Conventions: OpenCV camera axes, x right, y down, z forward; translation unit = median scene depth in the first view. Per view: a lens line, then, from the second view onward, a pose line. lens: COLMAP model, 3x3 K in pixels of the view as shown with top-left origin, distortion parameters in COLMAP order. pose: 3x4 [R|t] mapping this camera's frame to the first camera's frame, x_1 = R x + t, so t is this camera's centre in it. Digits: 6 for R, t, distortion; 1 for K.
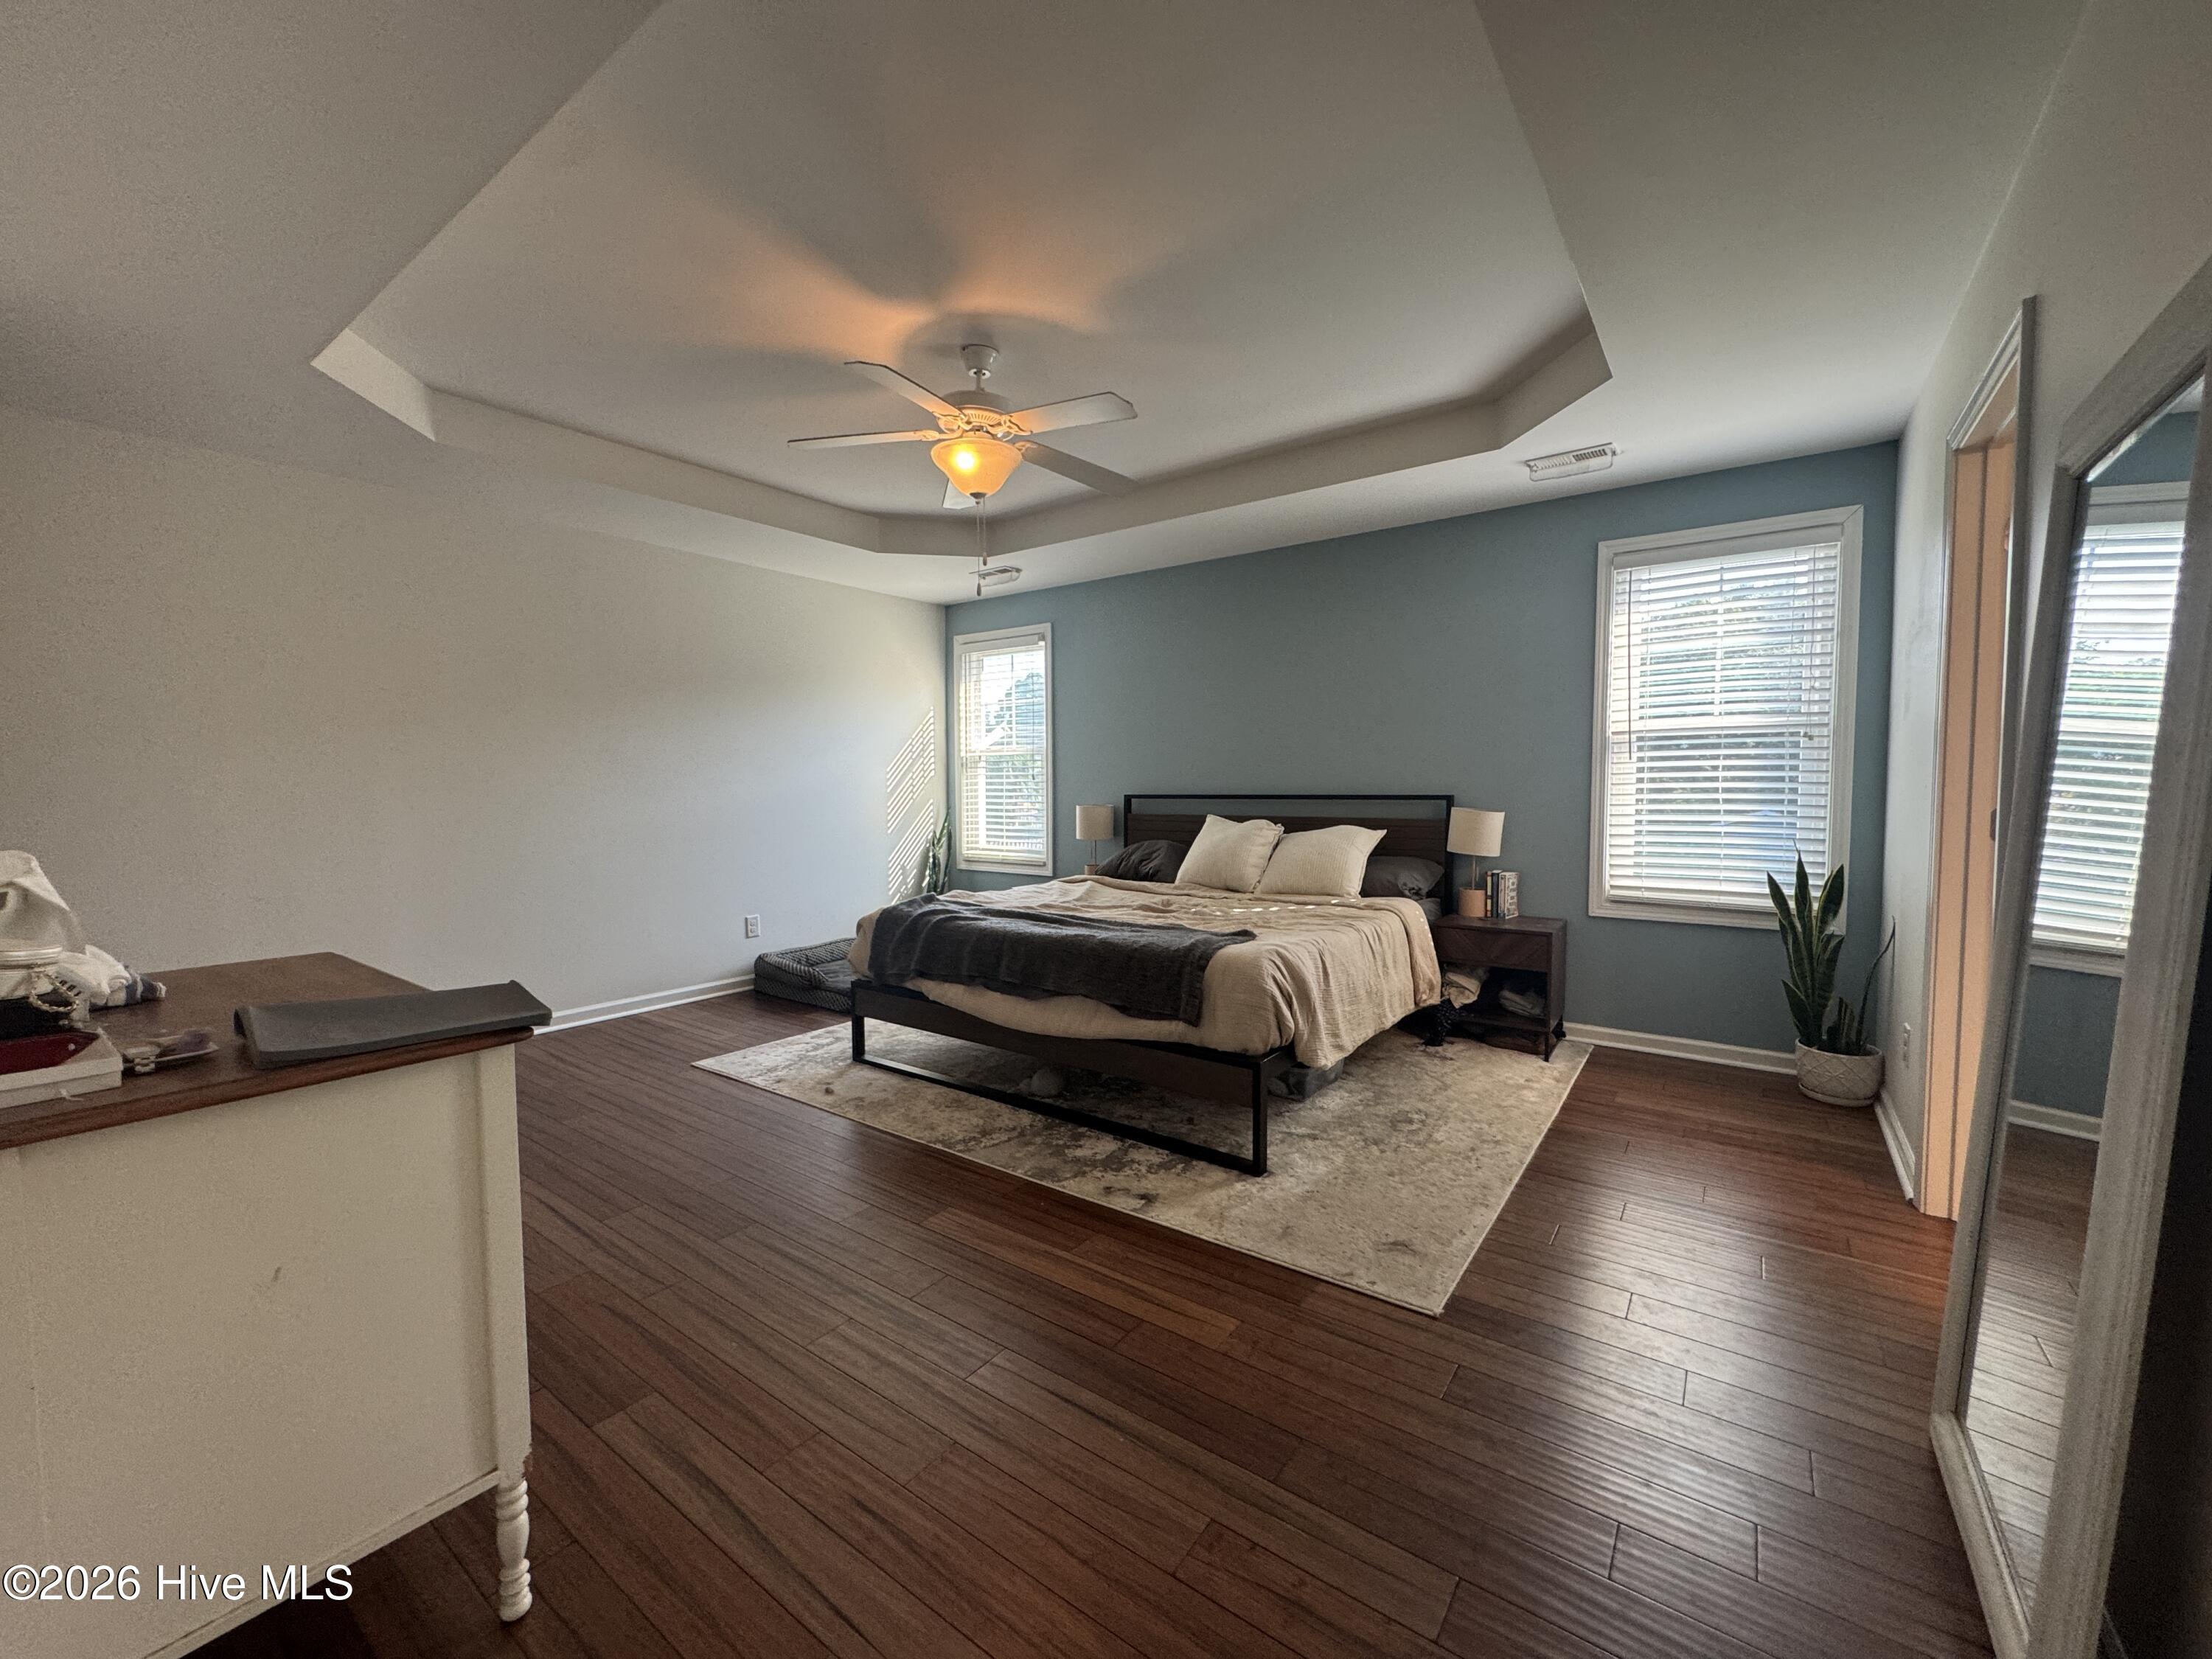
lens RADIAL K [[883.4, 0, 1109.1], [0, 883.4, 829.4], [0, 0, 1]] dist [-0.002130, 0.000133]
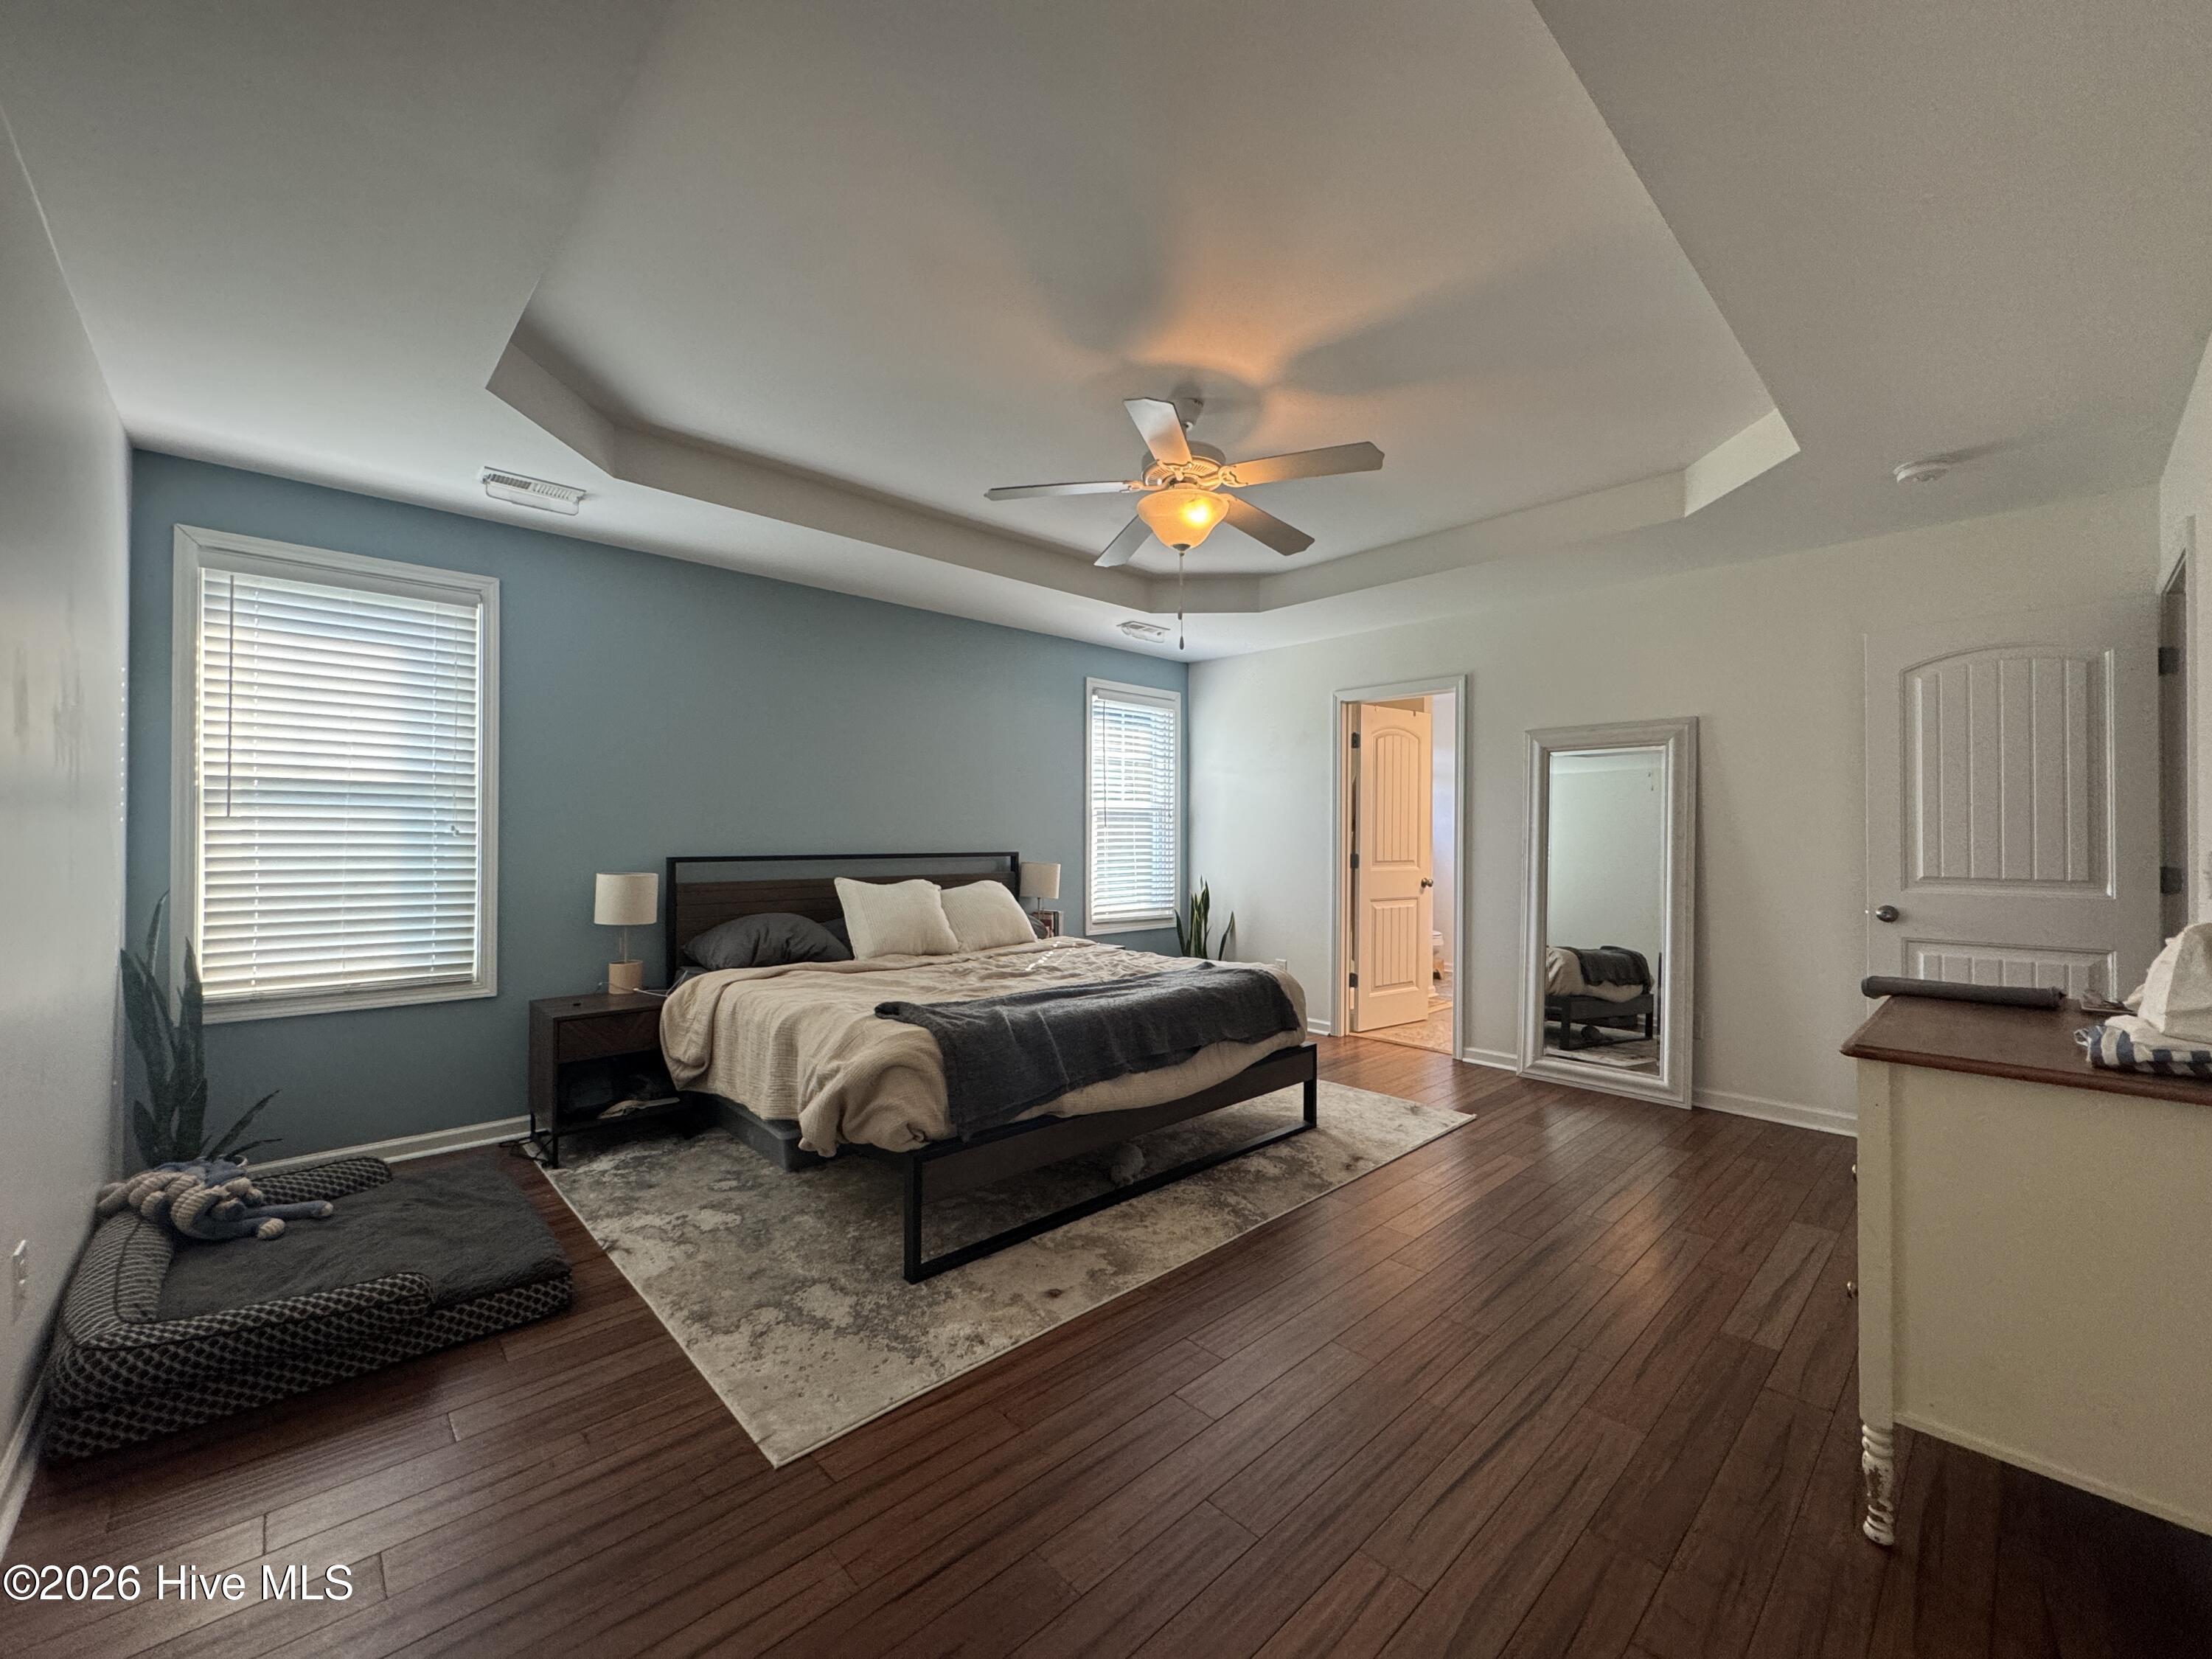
lens RADIAL K [[883.4, 0, 1110.2], [0, 883.4, 832.4], [0, 0, 1]] dist [-0.002130, 0.000133]
pose [[0.180450, 0.010120, 0.983532, -1.006102], [0.045953, 0.998768, -0.018708, -0.046961], [-0.982510, 0.048573, 0.179763, 0.832692]]
